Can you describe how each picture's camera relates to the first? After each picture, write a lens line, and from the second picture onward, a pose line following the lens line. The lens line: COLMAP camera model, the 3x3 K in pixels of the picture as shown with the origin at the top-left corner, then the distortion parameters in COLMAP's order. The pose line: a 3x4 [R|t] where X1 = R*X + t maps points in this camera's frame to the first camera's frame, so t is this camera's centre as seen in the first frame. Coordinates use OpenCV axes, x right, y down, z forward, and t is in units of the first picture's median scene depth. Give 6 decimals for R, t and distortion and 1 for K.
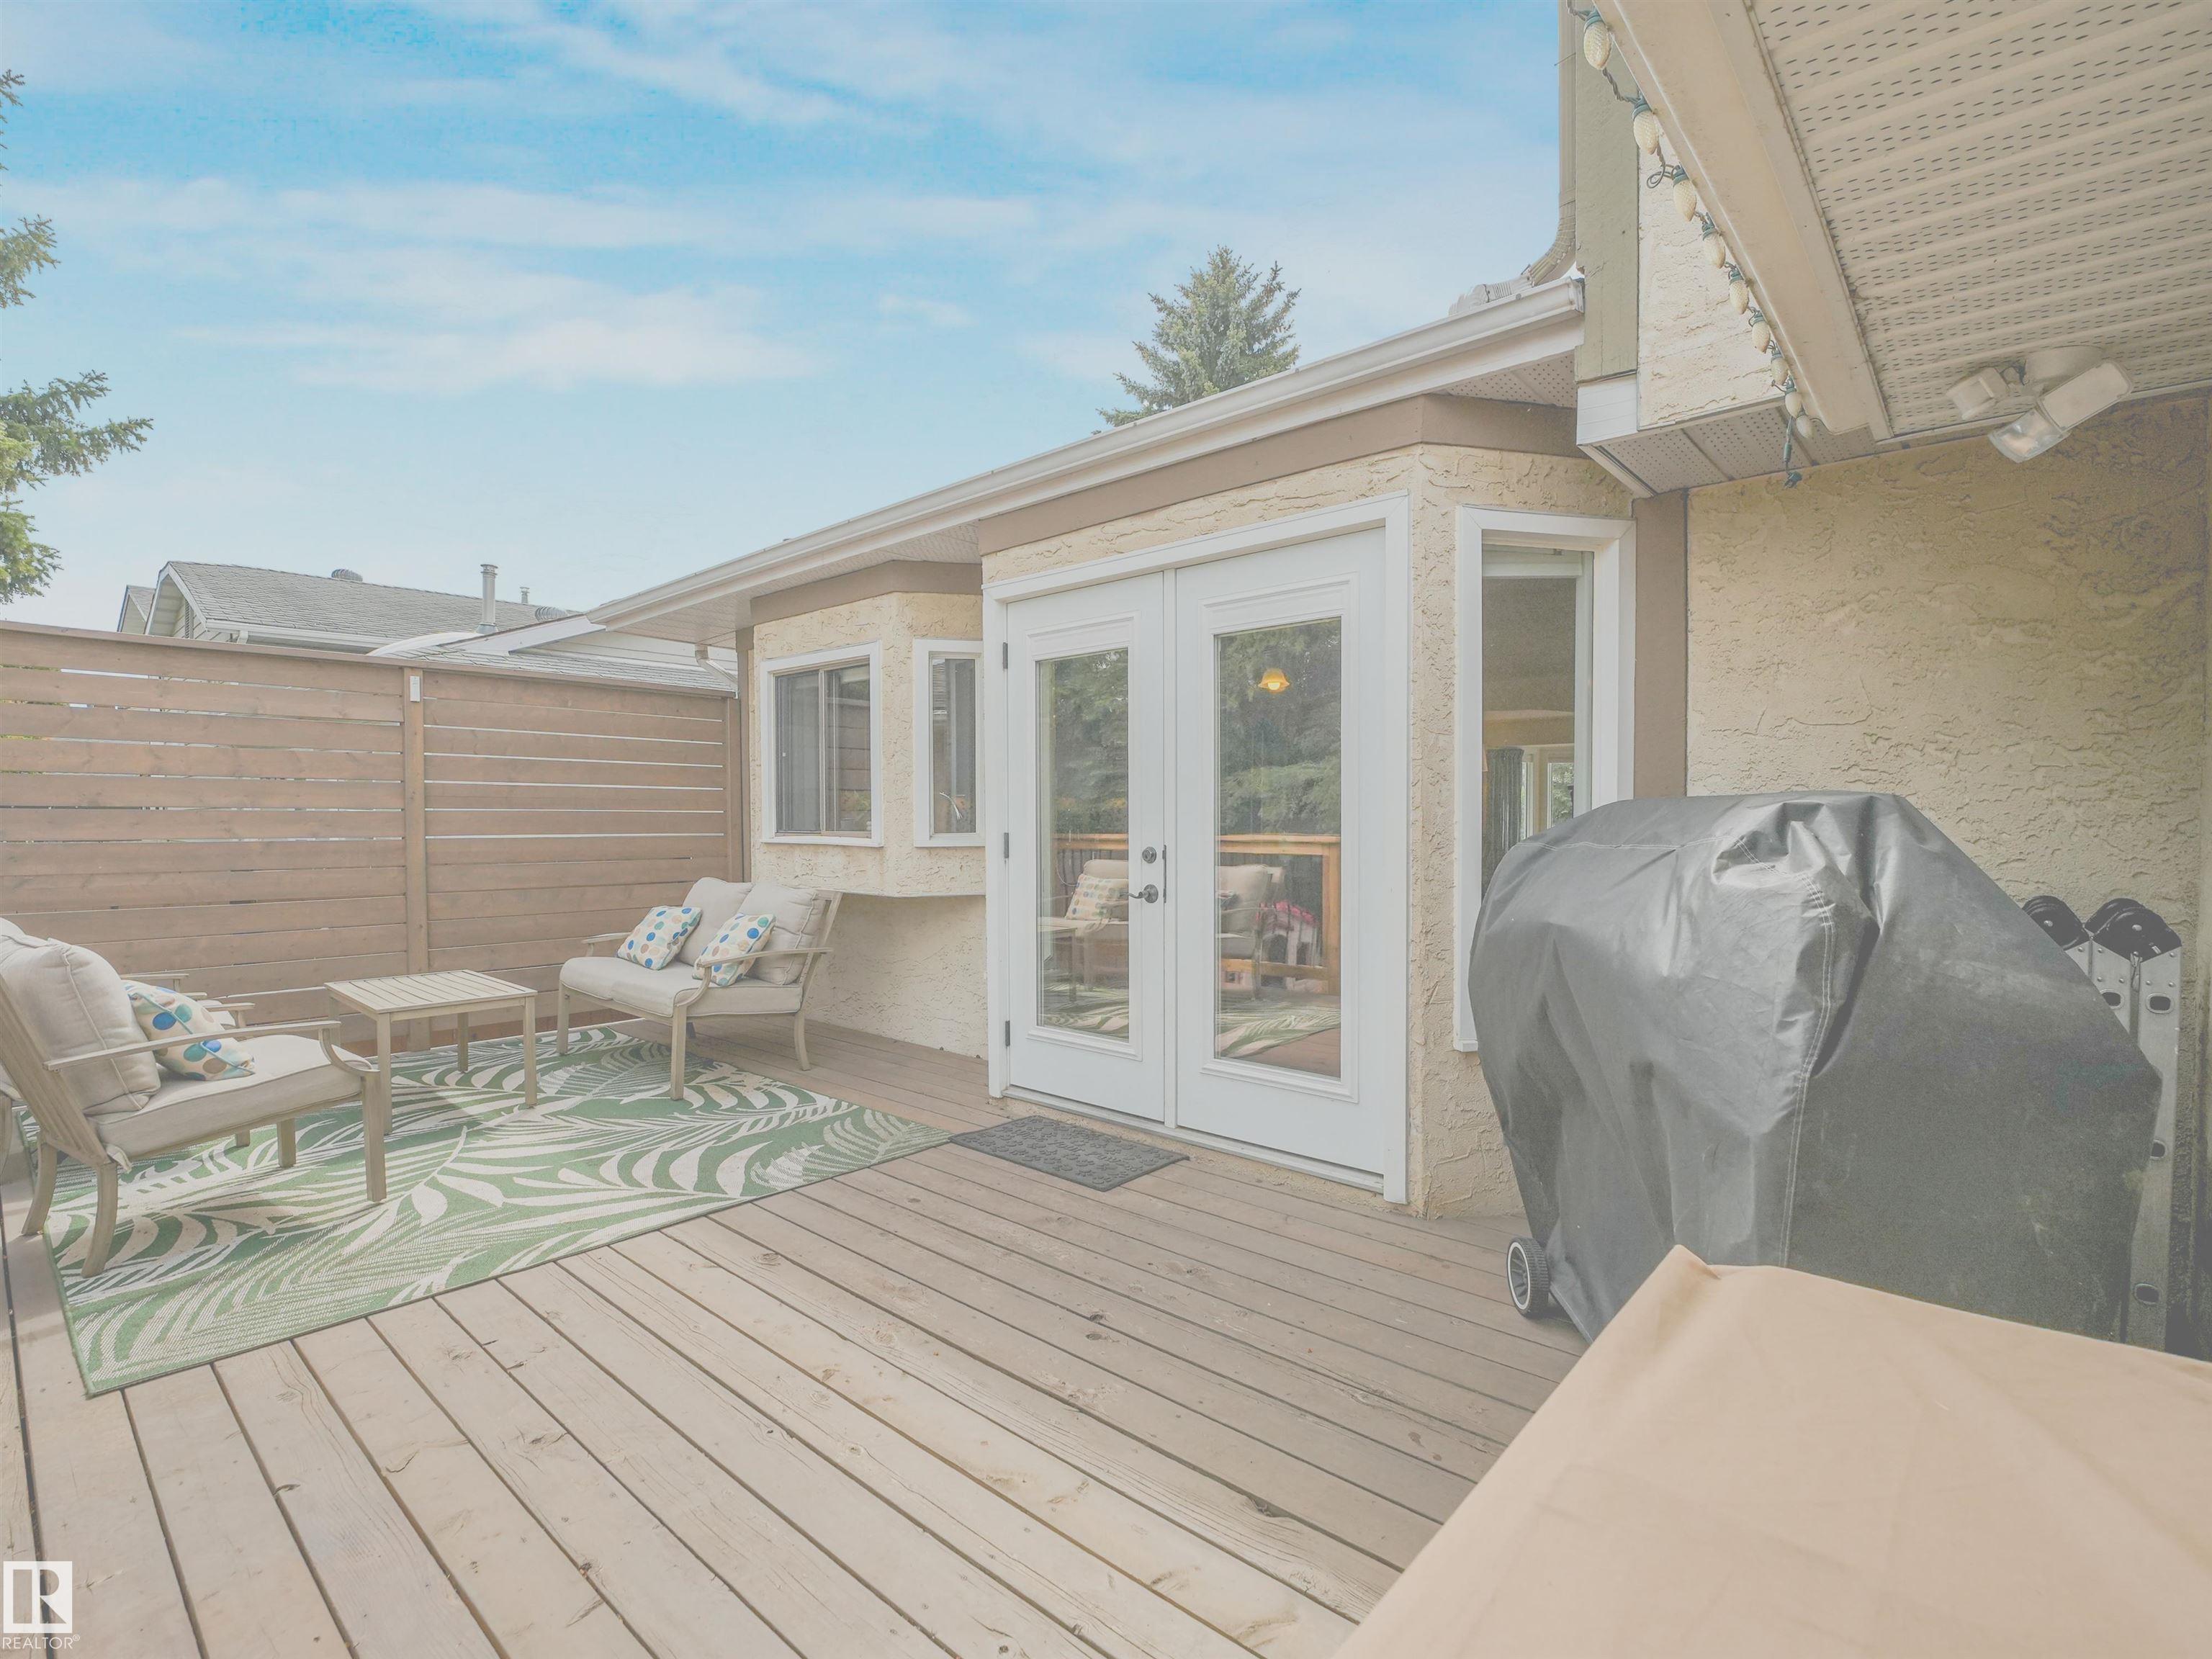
lens RADIAL K [[1026.2, 0, 1121.3], [0, 1026.2, 837.5], [0, 0, 1]] dist [-0.013177, -0.000420]
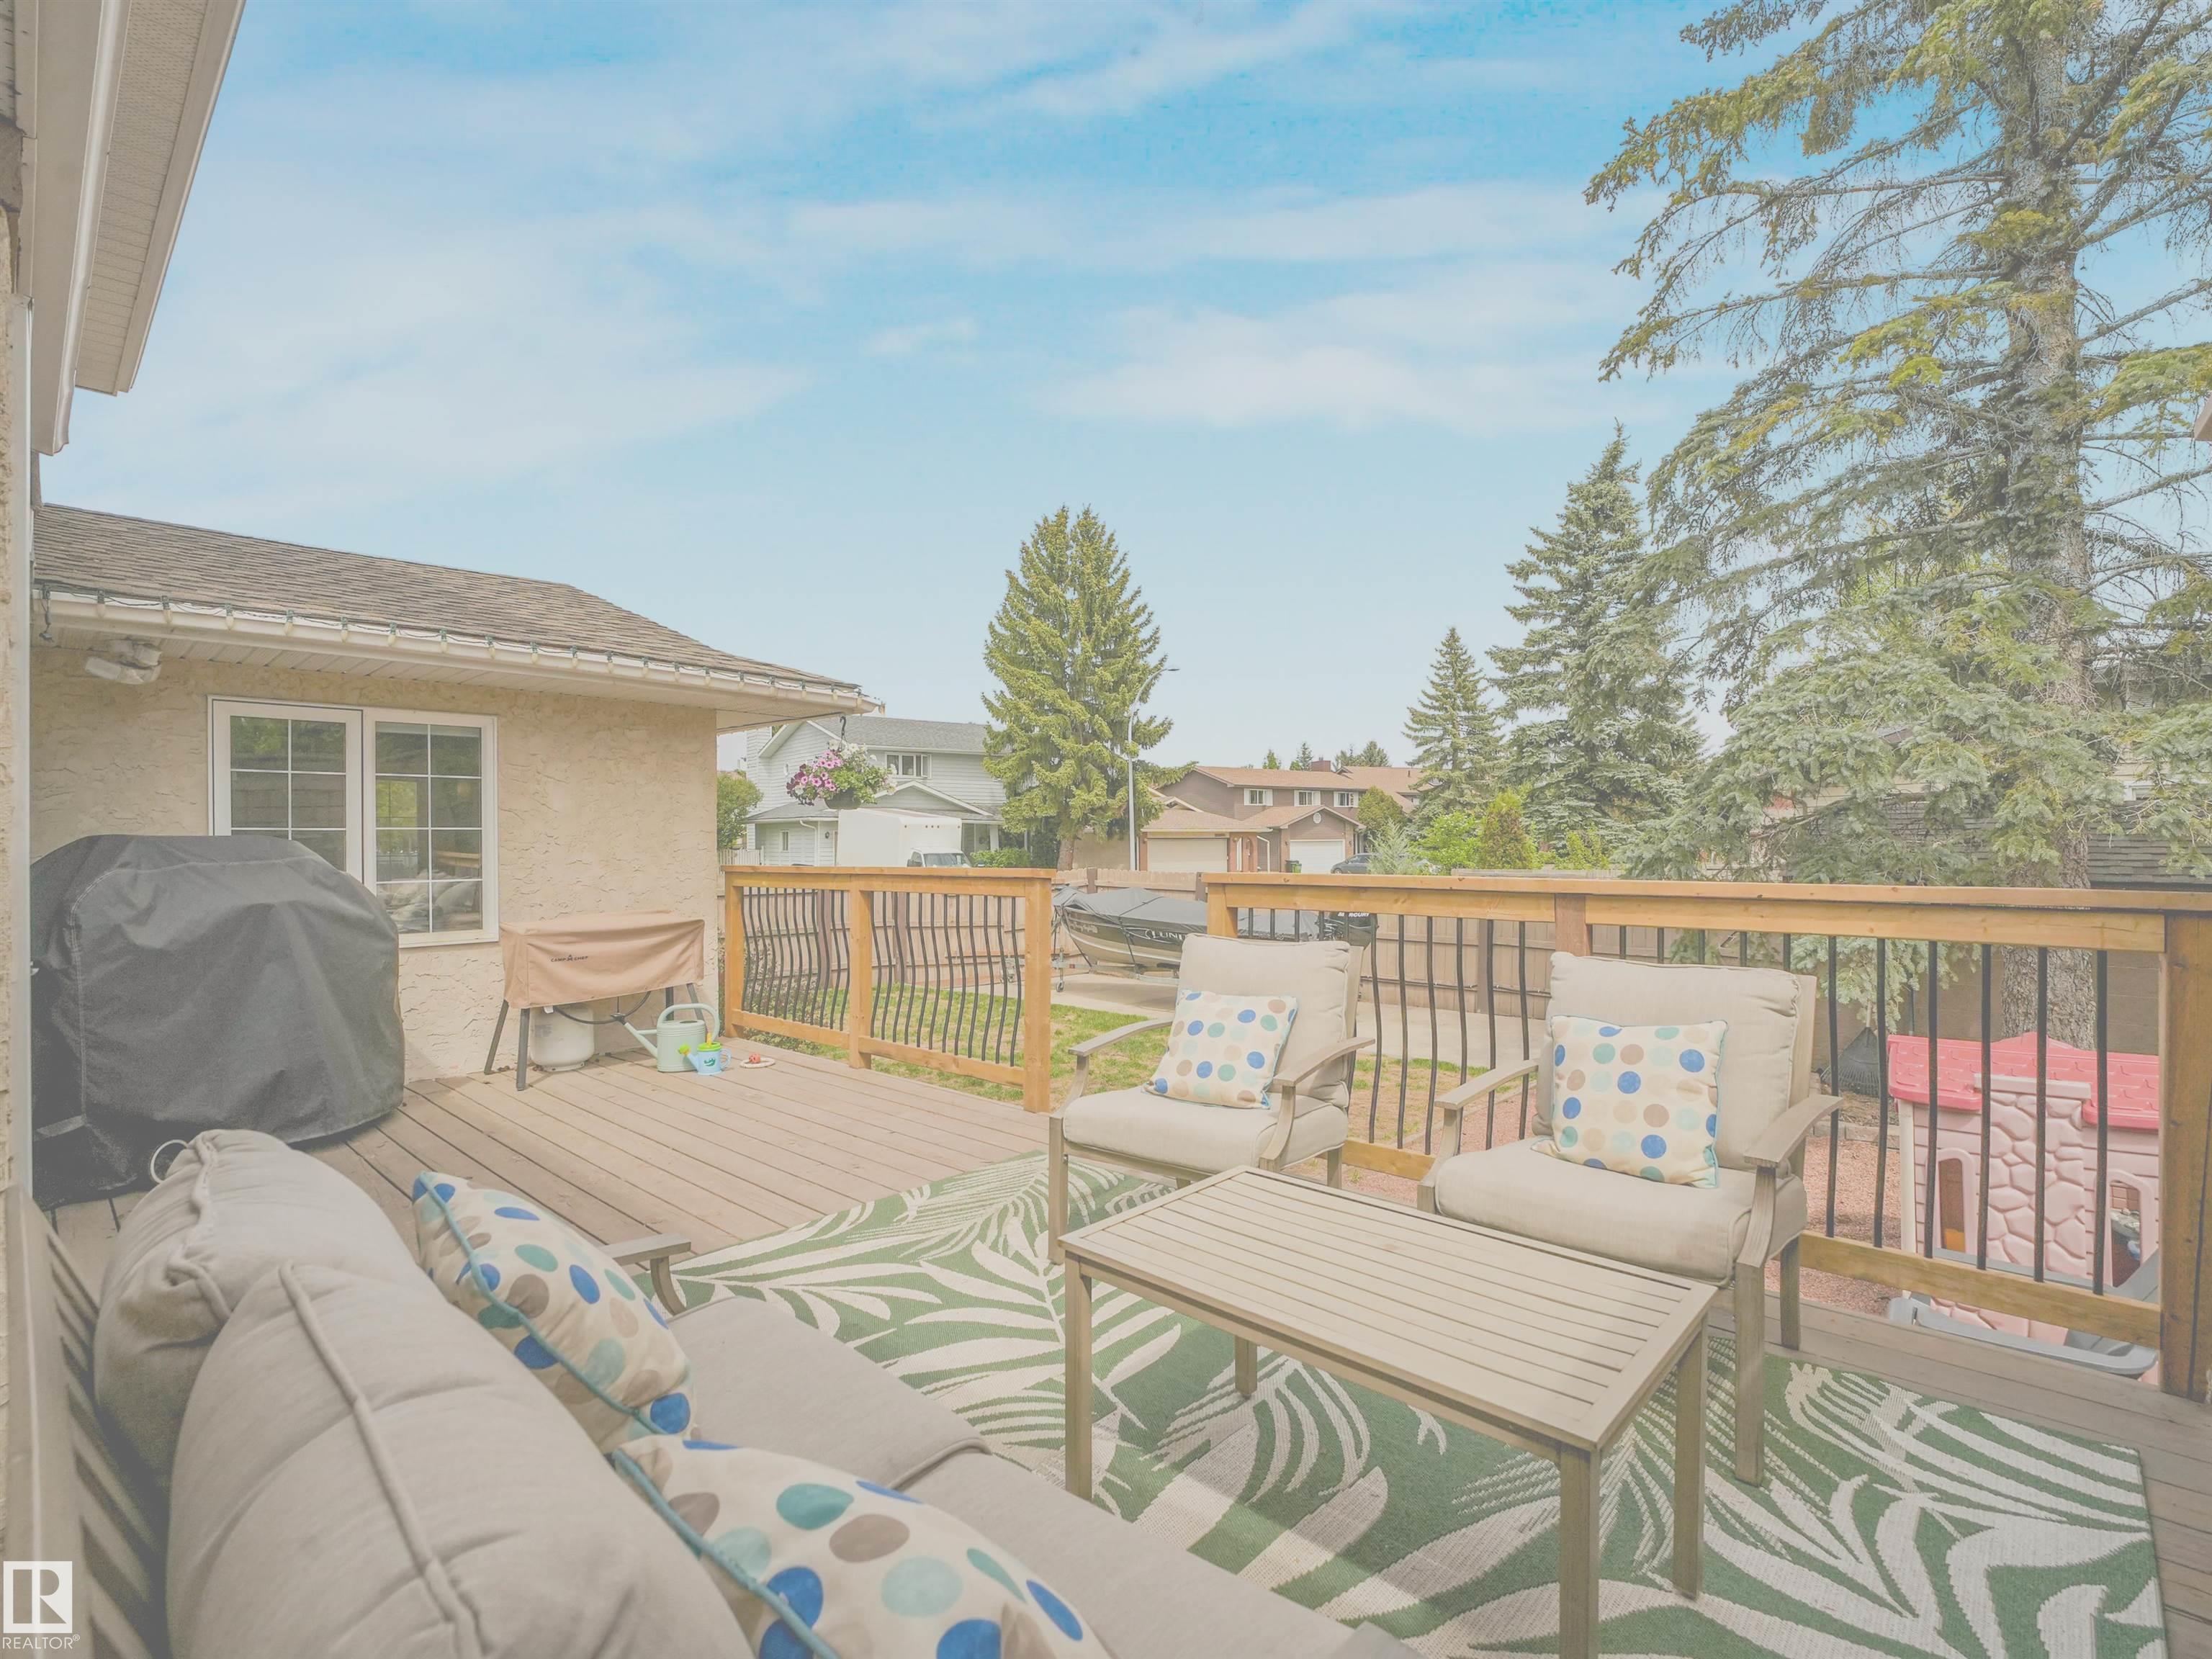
lens RADIAL K [[1026.2, 0, 1098.9], [0, 1026.2, 834.3], [0, 0, 1]] dist [-0.013177, -0.000420]
pose [[-0.999065, 0.008548, 0.042376, -0.569530], [0.009129, 0.999867, 0.013525, -0.025482], [-0.042255, 0.013899, -0.999010, 1.341428]]
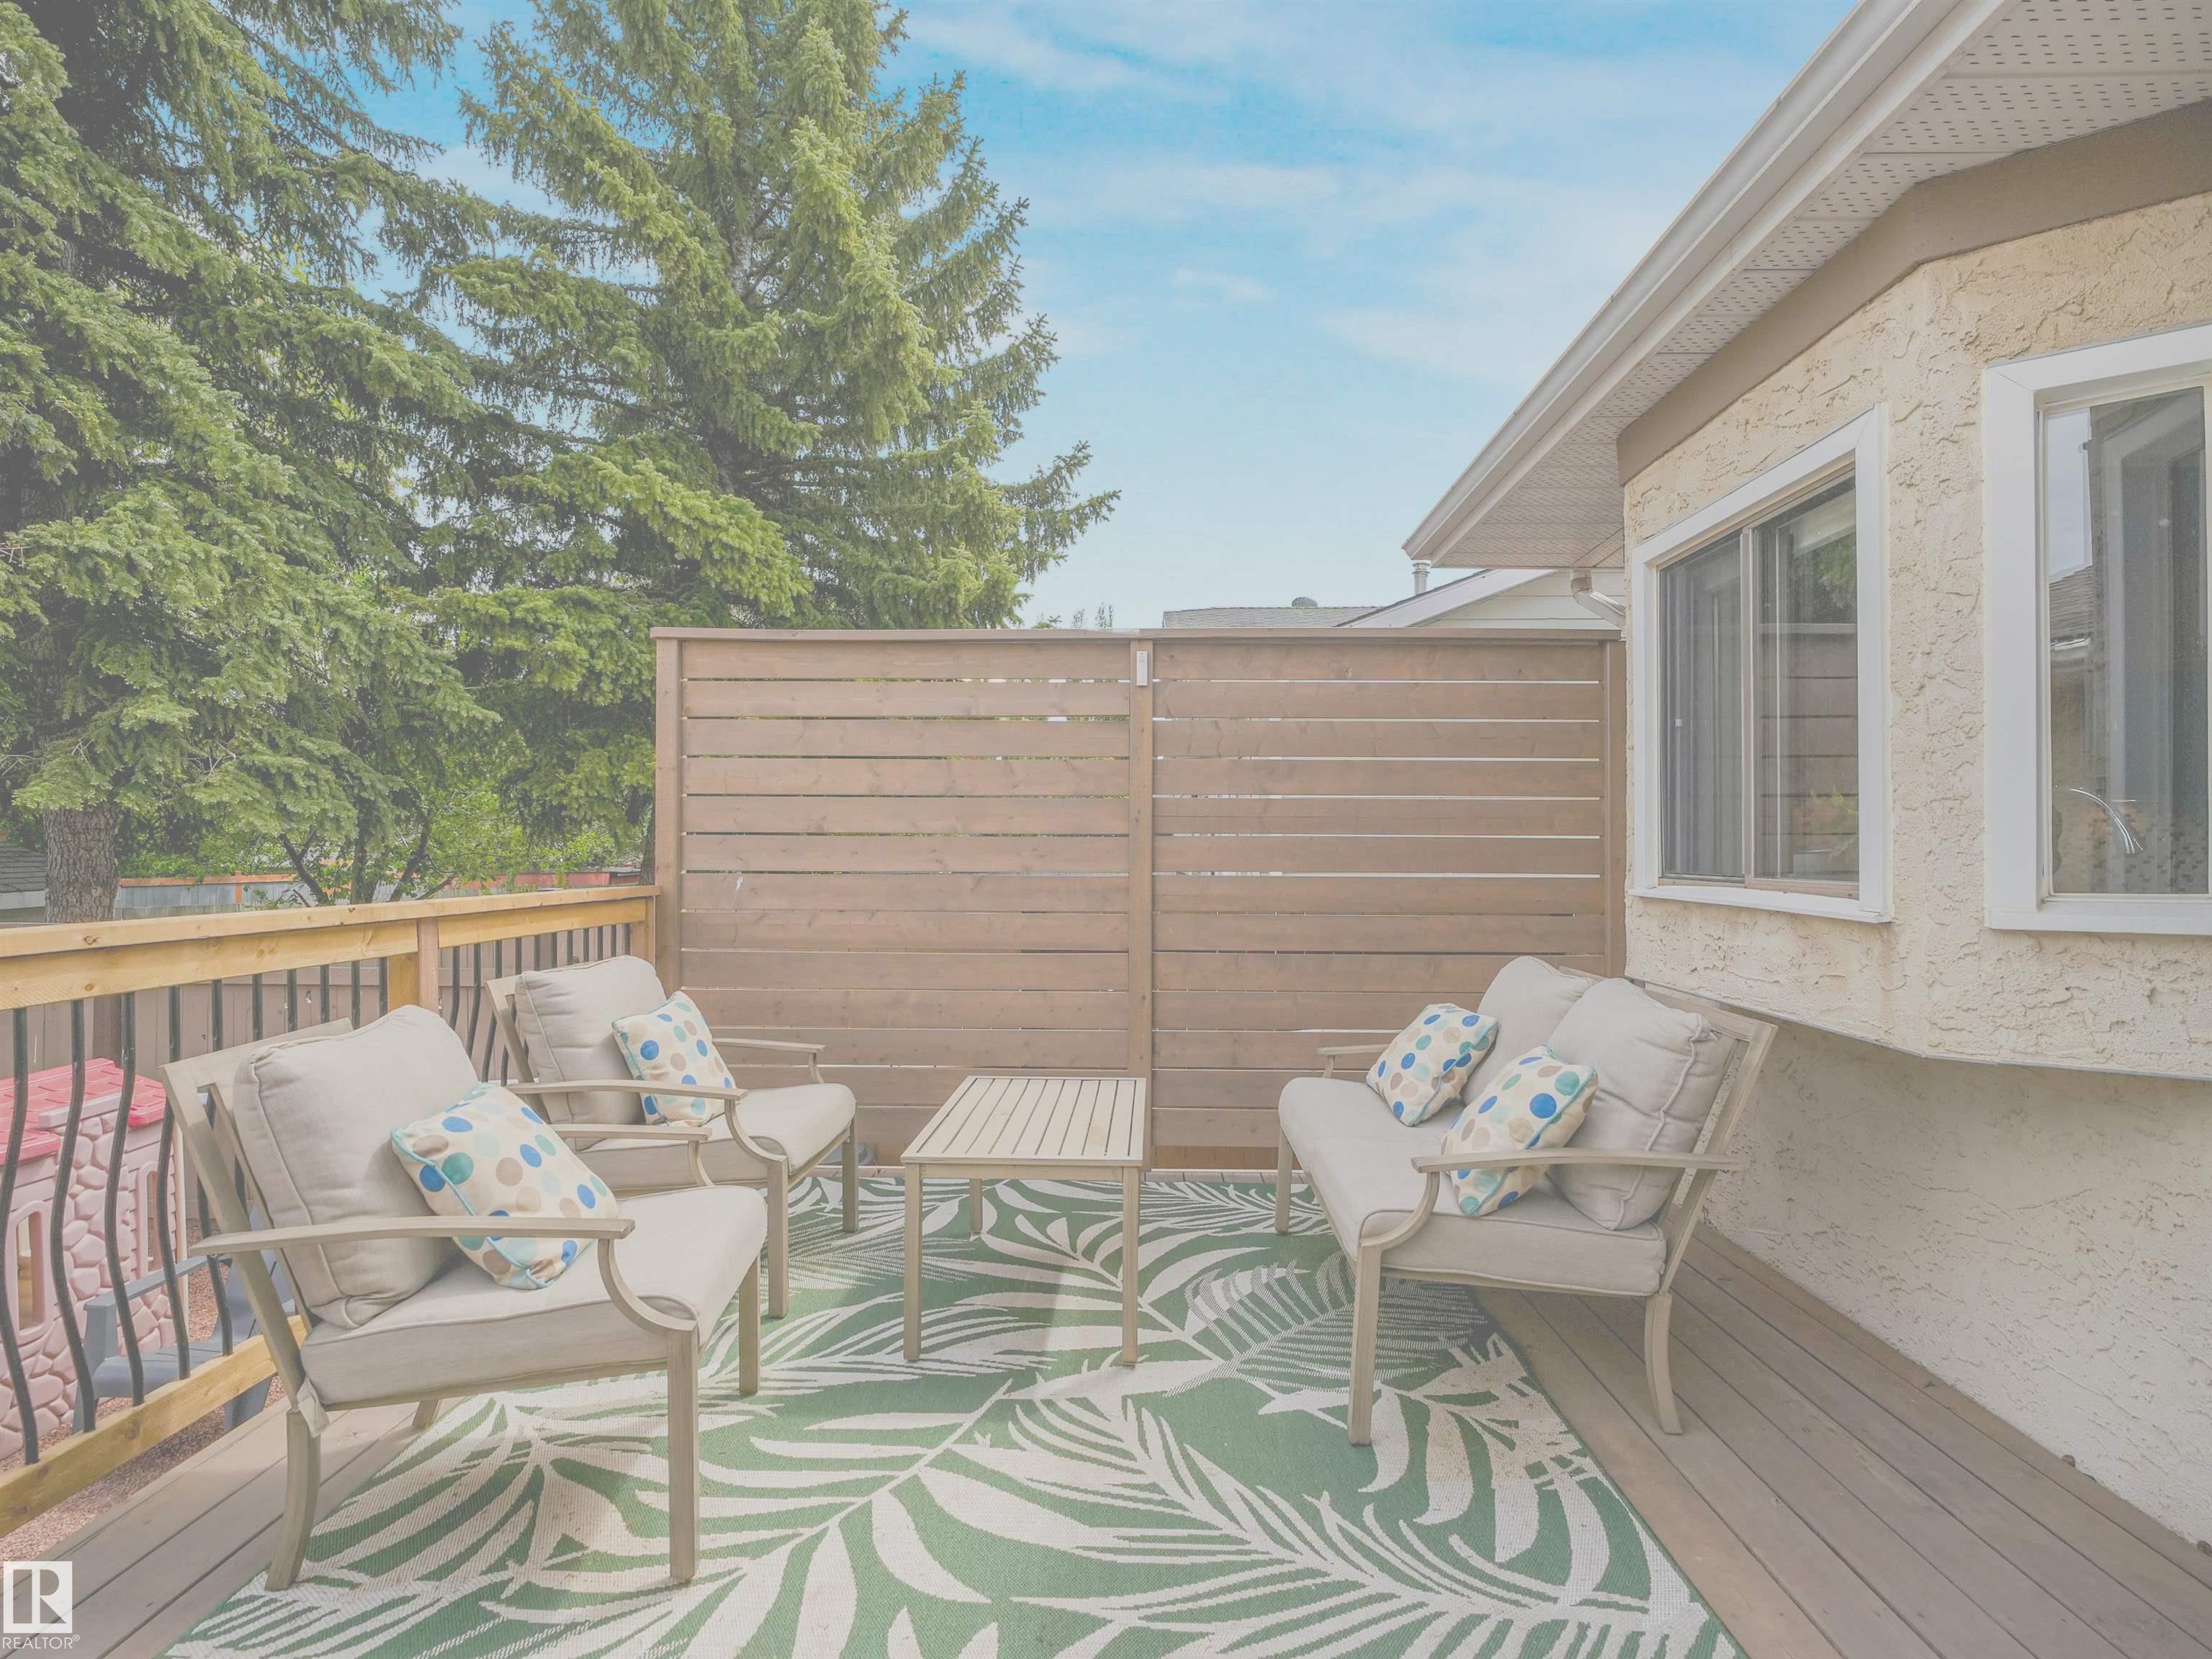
lens RADIAL K [[1119.3, 0, 1113.6], [0, 1119.3, 843.8], [0, 0, 1]] dist [-0.025694, -0.000383]
pose [[0.633569, 0.000291, -0.773686, -0.105411], [-0.016764, 0.999770, -0.013352, -0.011880], [0.773504, 0.021429, 0.633429, 0.563525]]
